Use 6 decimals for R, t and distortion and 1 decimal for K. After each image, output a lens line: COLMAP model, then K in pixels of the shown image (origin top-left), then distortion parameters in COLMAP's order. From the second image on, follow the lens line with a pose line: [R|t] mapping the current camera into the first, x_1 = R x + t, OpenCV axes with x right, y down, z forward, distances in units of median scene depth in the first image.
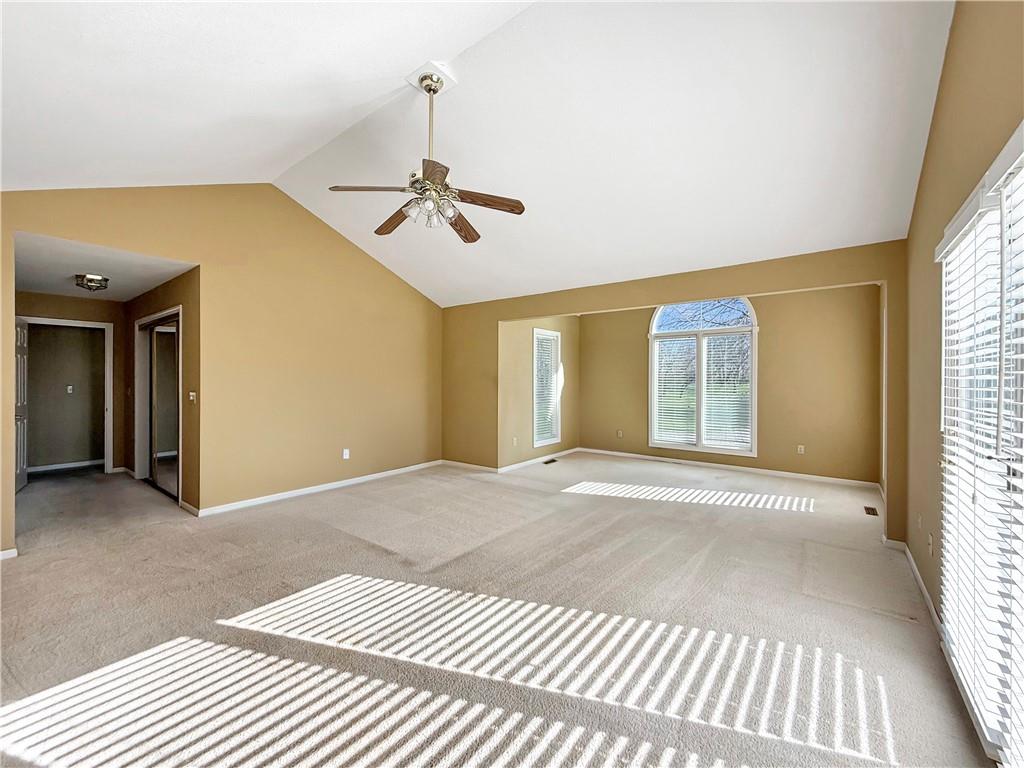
lens RADIAL K [[423.1, 0, 514.4], [0, 423.1, 381.9], [0, 0, 1]] dist [-0.003537, 0.000673]
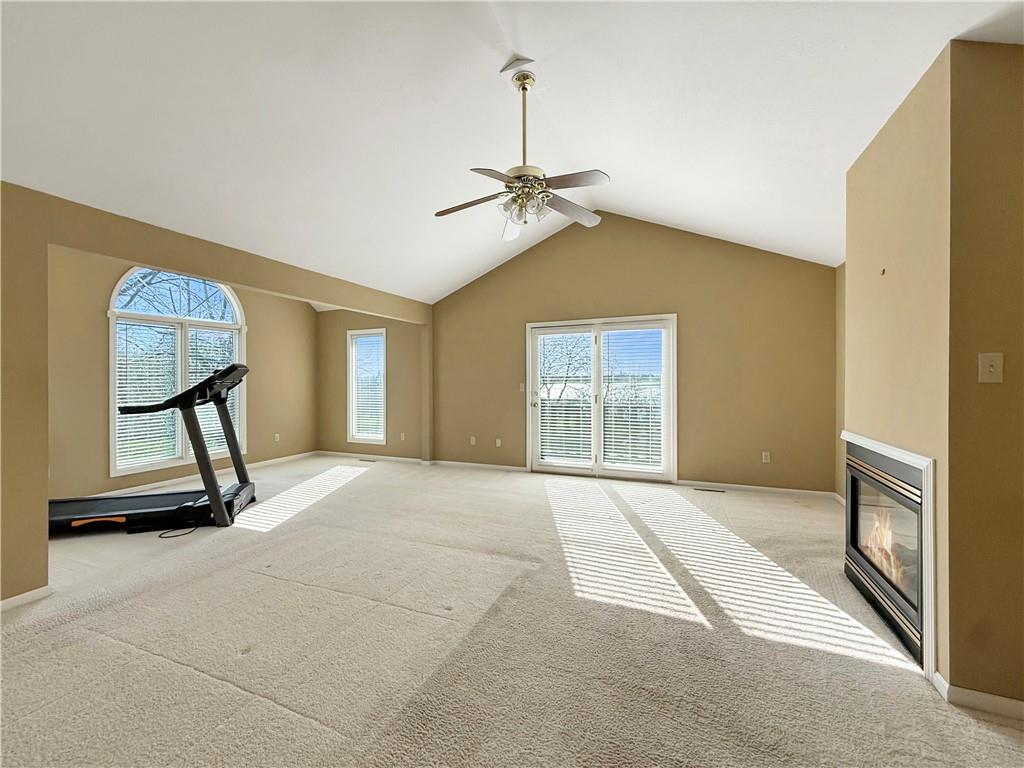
lens RADIAL K [[423.1, 0, 498.2], [0, 423.1, 377.1], [0, 0, 1]] dist [-0.003537, 0.000673]
pose [[-0.268729, -0.000238, 0.963216, -1.378576], [0.003164, 0.999994, 0.001130, -0.019827], [-0.963211, 0.003351, -0.268727, 1.580328]]
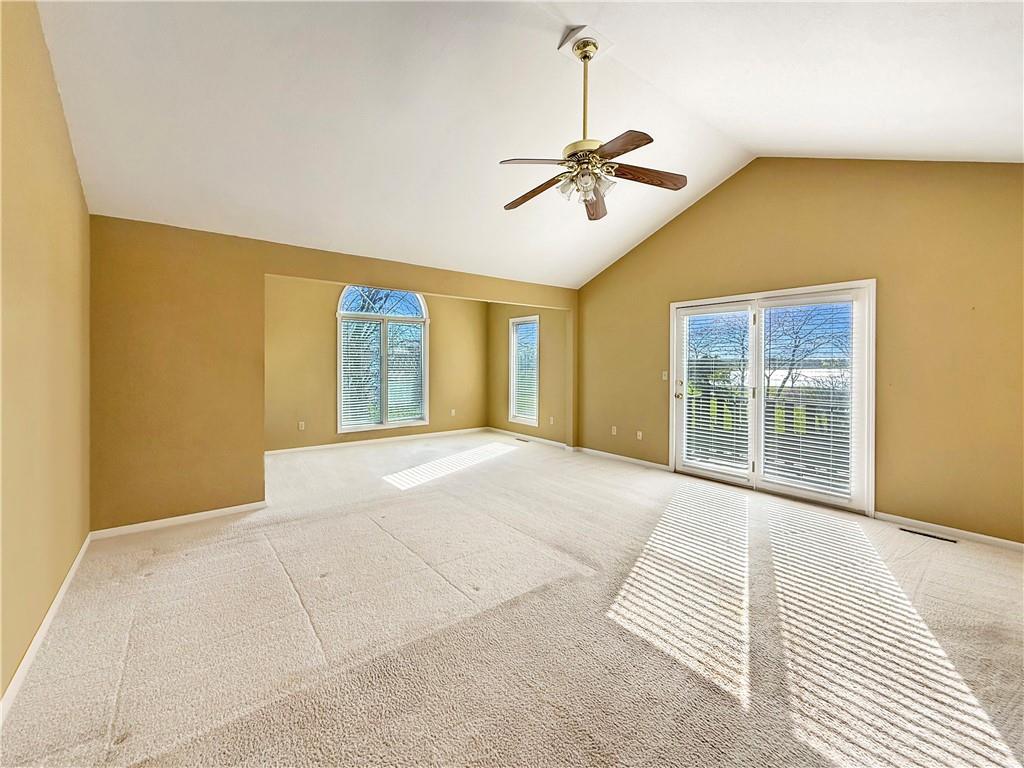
lens RADIAL K [[423.1, 0, 496.3], [0, 423.1, 360.9], [0, 0, 1]] dist [-0.003537, 0.000673]
pose [[0.250160, -0.005352, 0.968190, -1.383236], [-0.002565, 0.999978, 0.006190, -0.042627], [-0.968201, -0.004032, 0.250141, 1.125225]]
